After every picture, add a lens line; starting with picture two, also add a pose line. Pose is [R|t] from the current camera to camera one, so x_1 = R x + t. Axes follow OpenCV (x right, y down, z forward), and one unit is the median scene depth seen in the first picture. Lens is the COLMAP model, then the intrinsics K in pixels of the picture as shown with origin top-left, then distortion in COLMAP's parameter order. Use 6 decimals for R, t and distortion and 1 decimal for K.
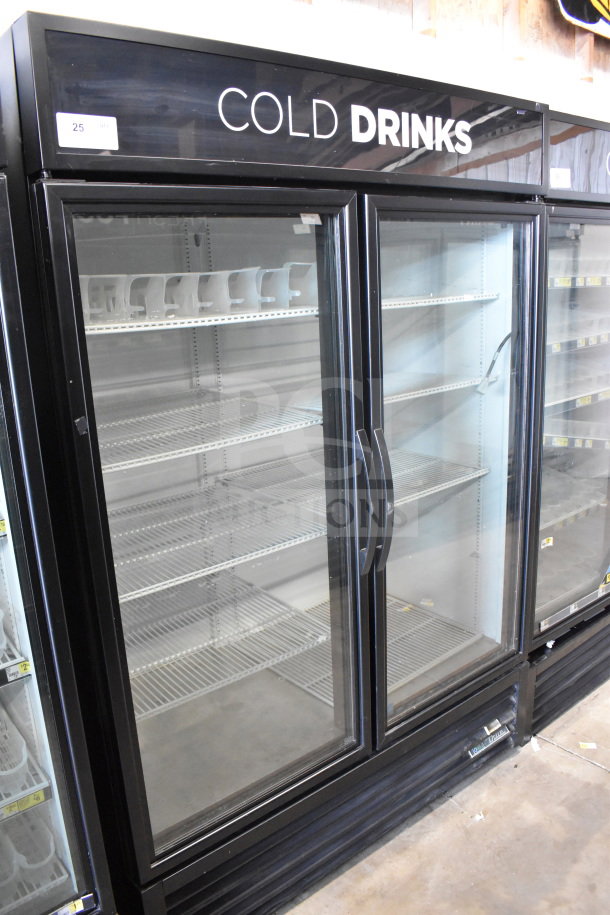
lens RADIAL K [[698.6, 0, 305.0], [0, 698.6, 457.5], [0, 0, 1]] dist [-0.071349, -0.002380]
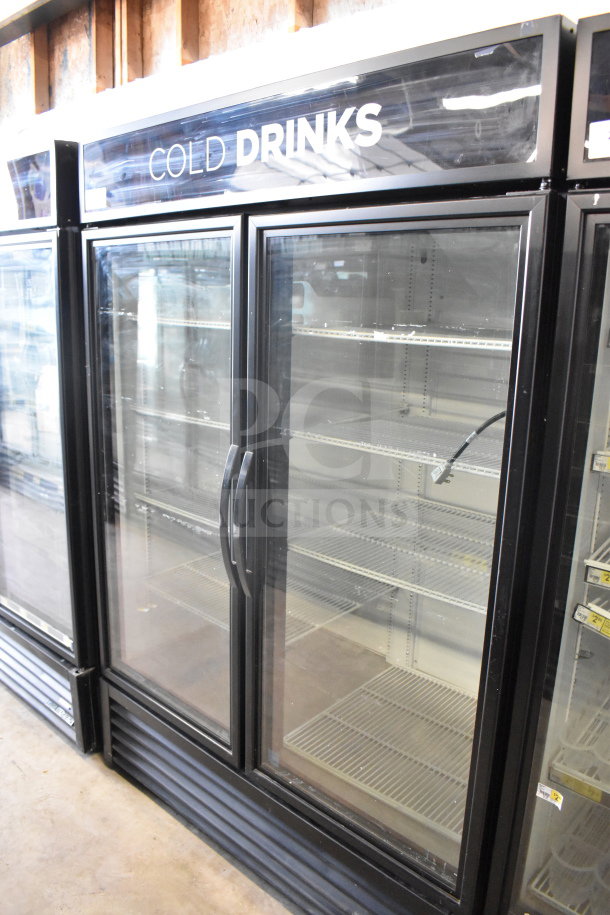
lens RADIAL K [[698.6, 0, 305.0], [0, 698.6, 457.5], [0, 0, 1]] dist [-0.071349, -0.002380]
pose [[0.158263, 0.273019, -0.948901, 0.866875], [-0.280140, 0.933939, 0.221991, -0.226315], [0.946823, 0.230692, 0.224292, 0.704924]]
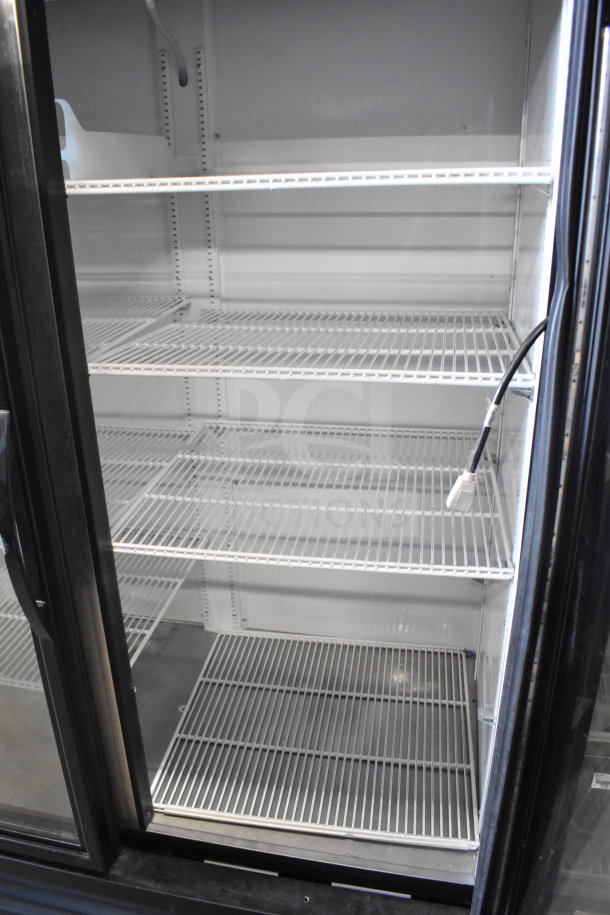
lens RADIAL K [[698.6, 0, 305.0], [0, 698.6, 457.5], [0, 0, 1]] dist [-0.071349, -0.002380]
pose [[0.668948, 0.317179, -0.672239, 0.501900], [-0.206838, 0.948098, 0.241511, -0.150980], [0.713951, -0.022513, 0.699833, 0.629174]]
